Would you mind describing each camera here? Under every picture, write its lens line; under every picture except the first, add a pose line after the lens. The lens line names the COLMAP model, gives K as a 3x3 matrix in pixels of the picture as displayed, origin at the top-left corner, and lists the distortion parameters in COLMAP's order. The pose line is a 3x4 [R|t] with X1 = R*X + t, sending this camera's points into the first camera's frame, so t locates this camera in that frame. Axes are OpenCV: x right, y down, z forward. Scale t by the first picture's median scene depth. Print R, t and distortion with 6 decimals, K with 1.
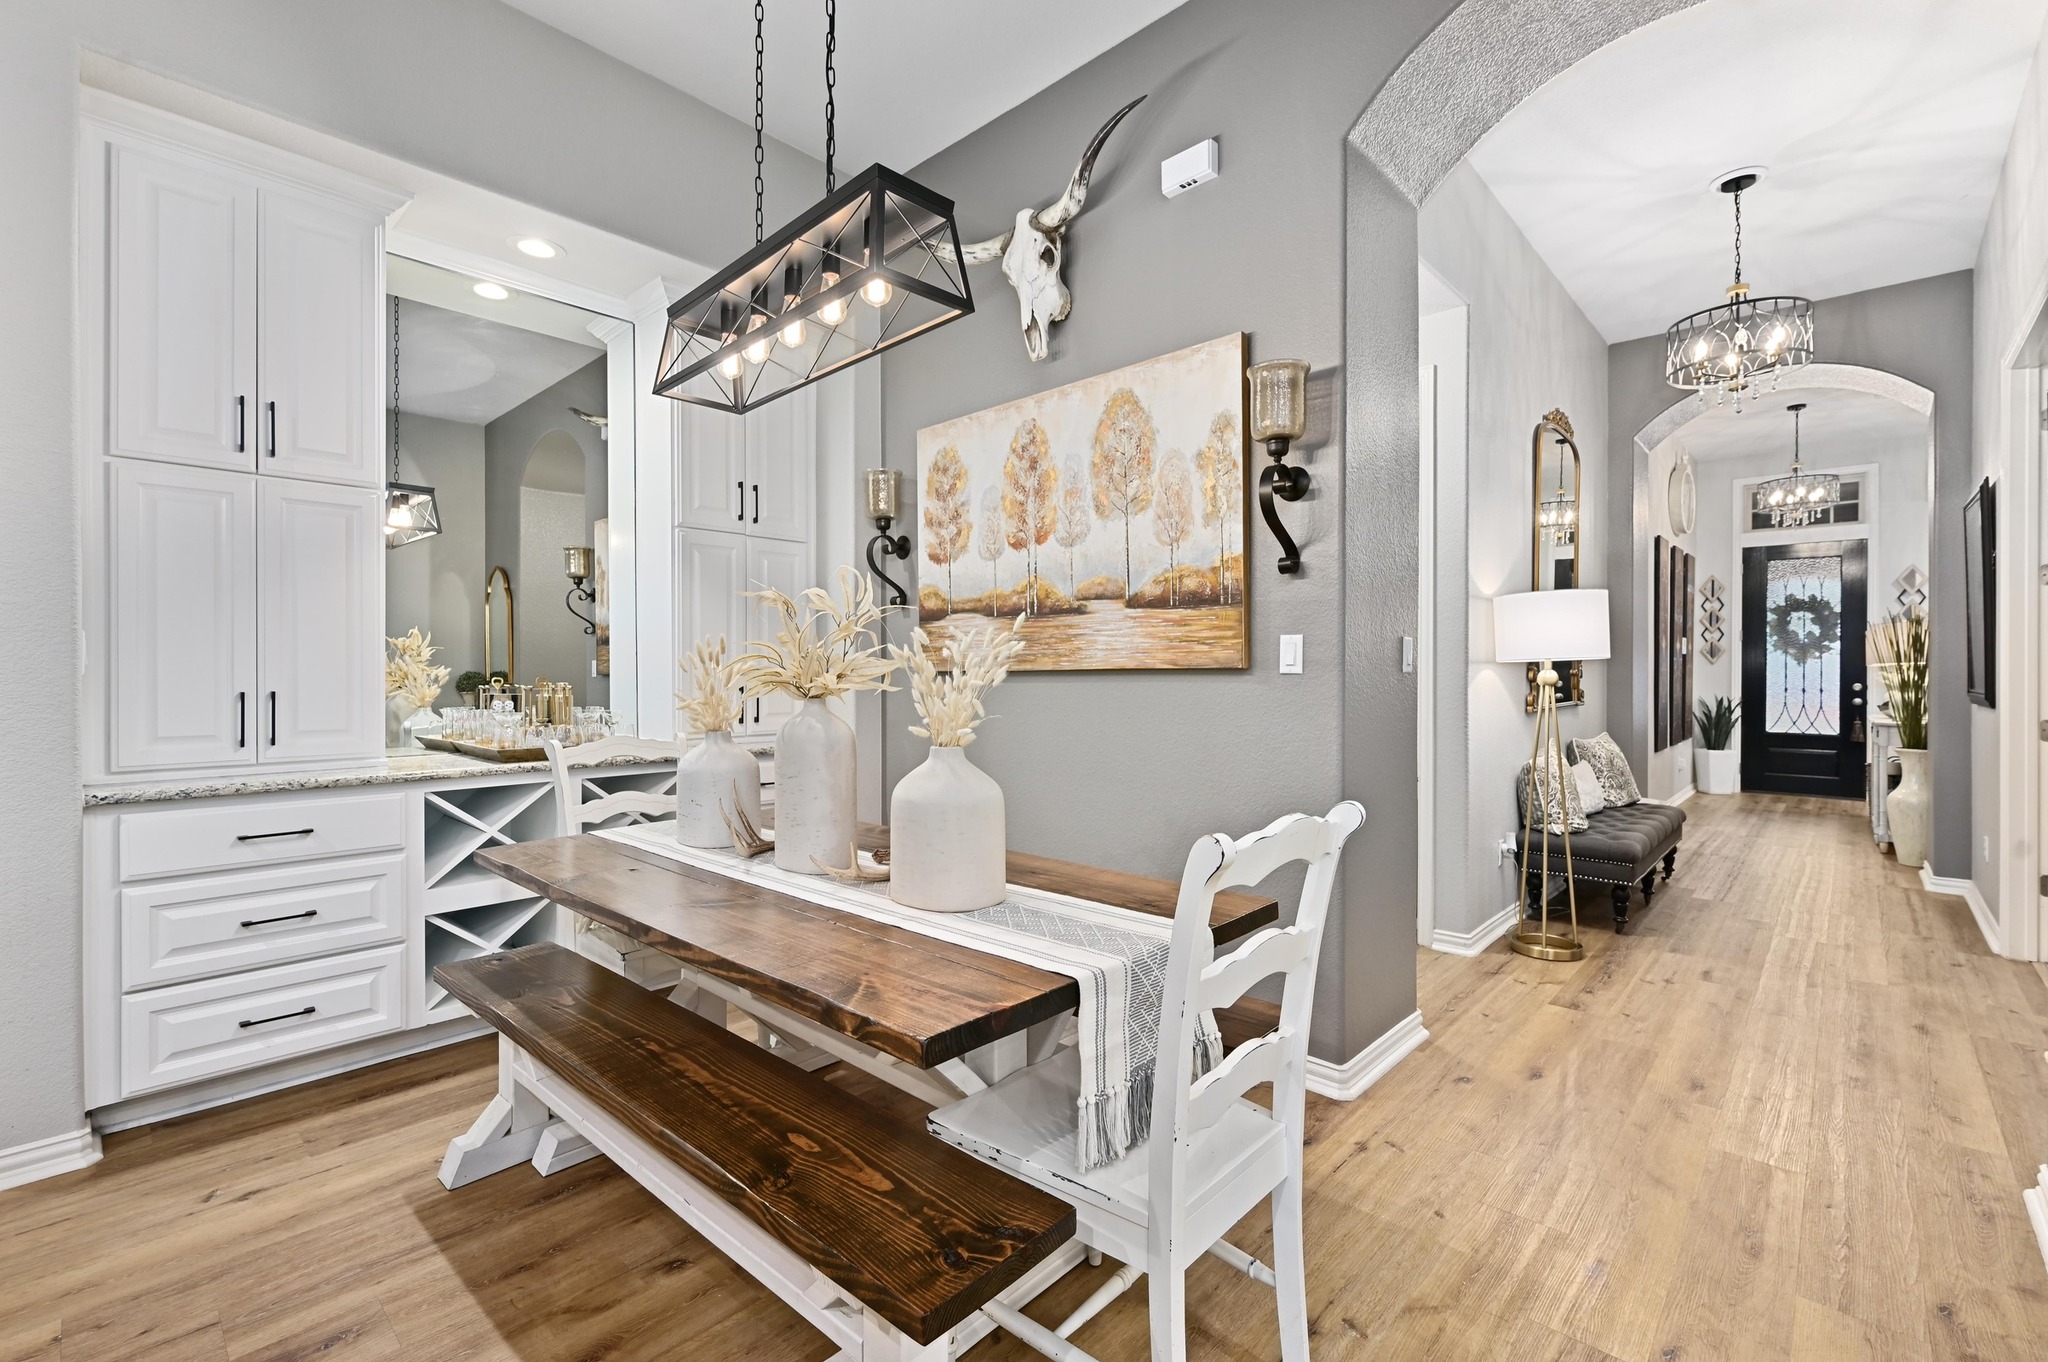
lens RADIAL K [[891.5, 0, 1016.5], [0, 891.5, 673.6], [0, 0, 1]] dist [-0.000165, 0.000005]
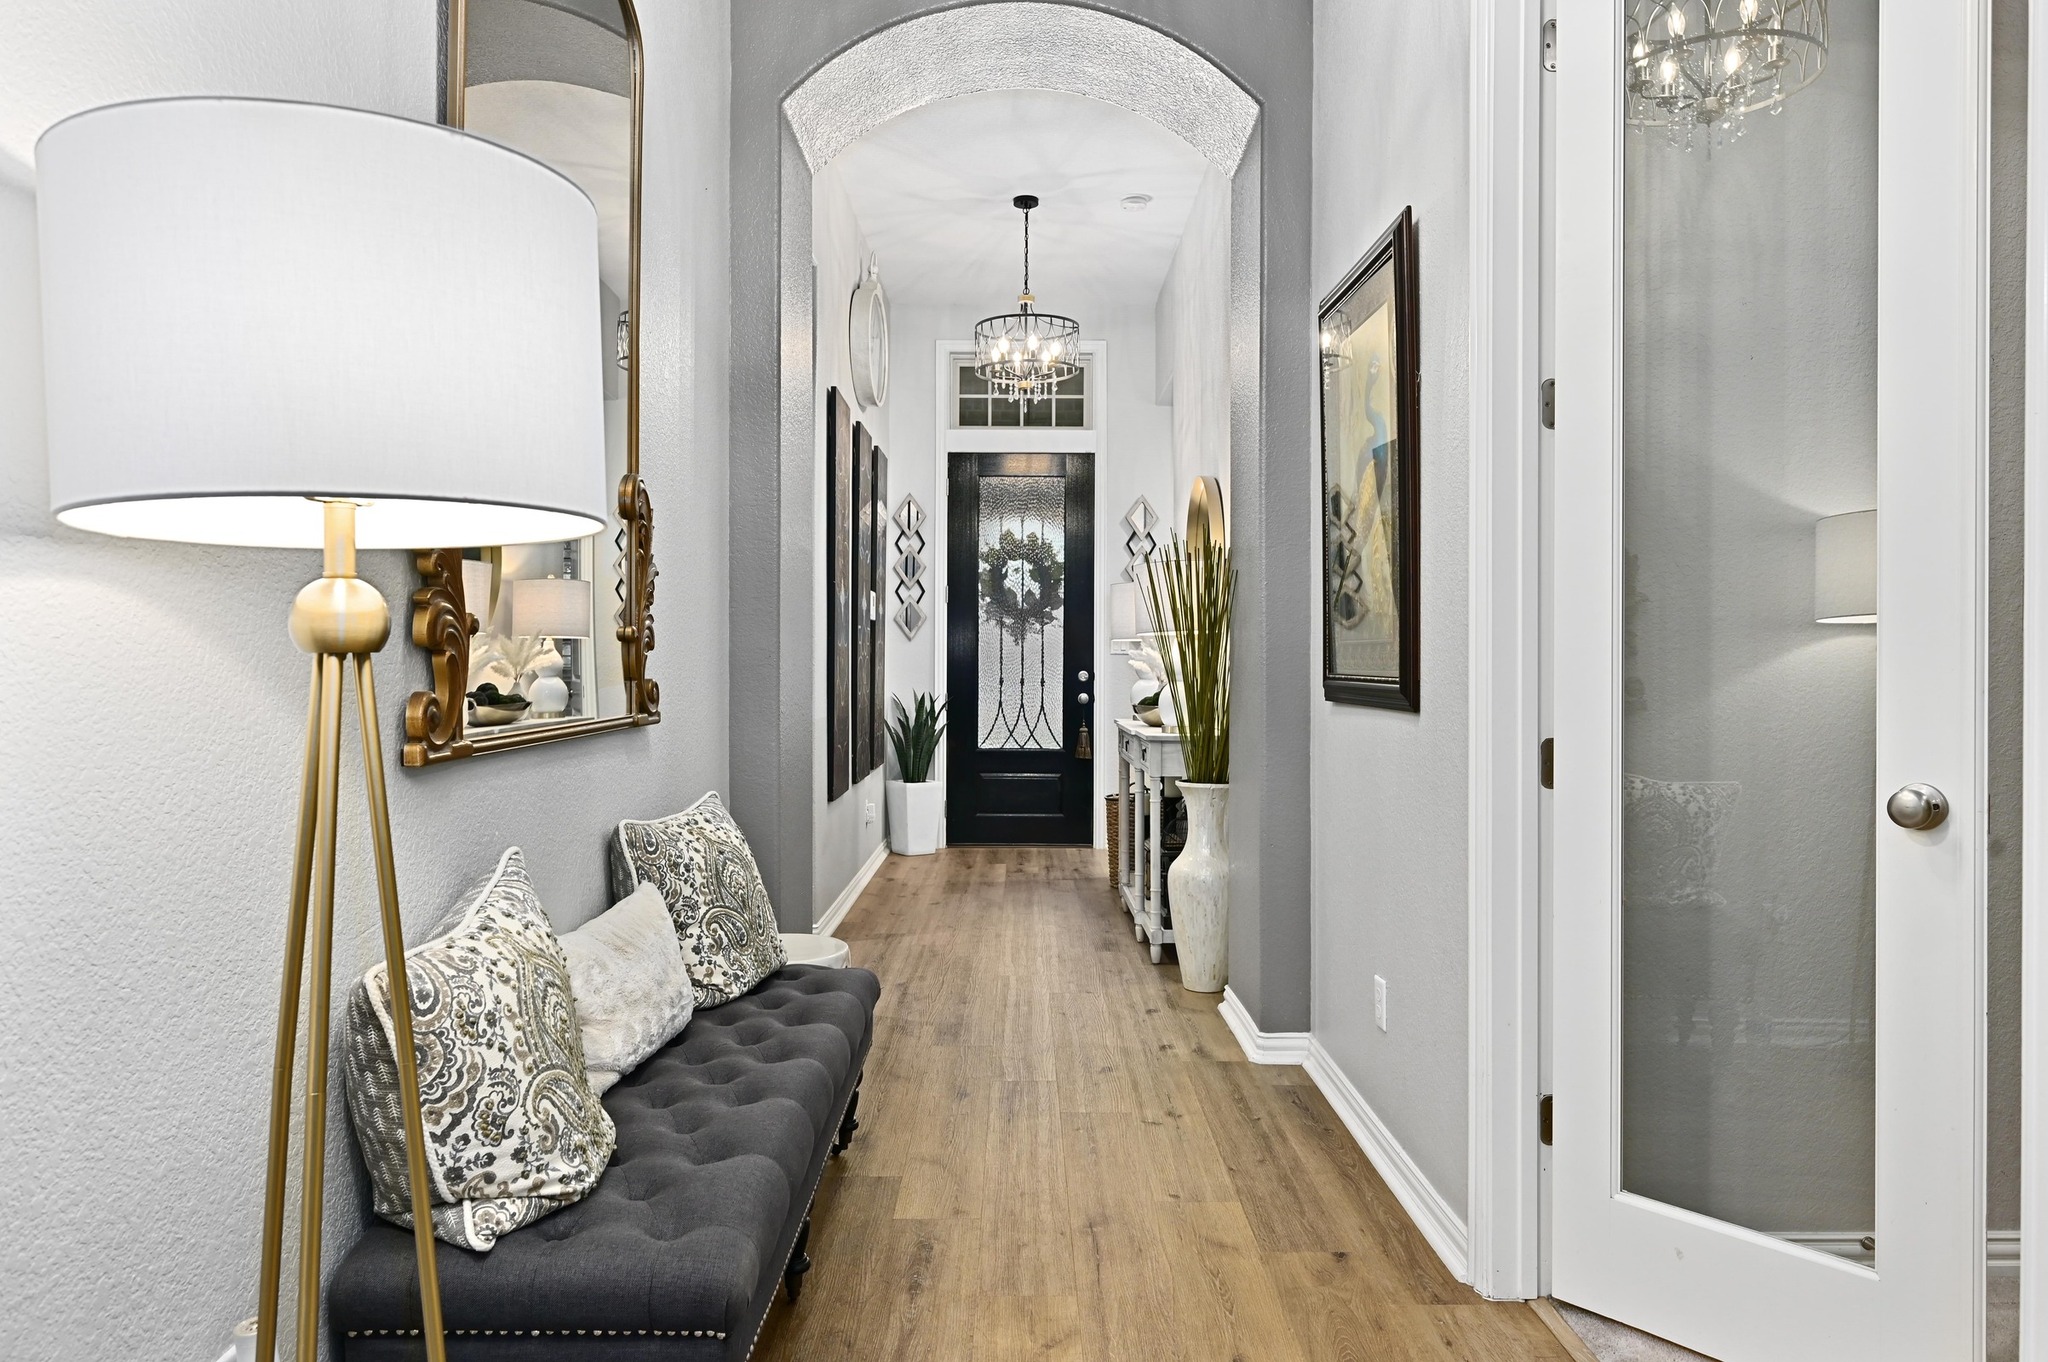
lens RADIAL K [[1294.4, 0, 1023.4], [0, 1294.4, 672.3], [0, 0, 1]] dist [-0.003362, -0.000081]
pose [[0.724663, -0.004076, 0.689091, 0.241832], [0.001450, 0.999989, 0.004390, 0.007674], [-0.689102, -0.002182, 0.724662, 0.324937]]
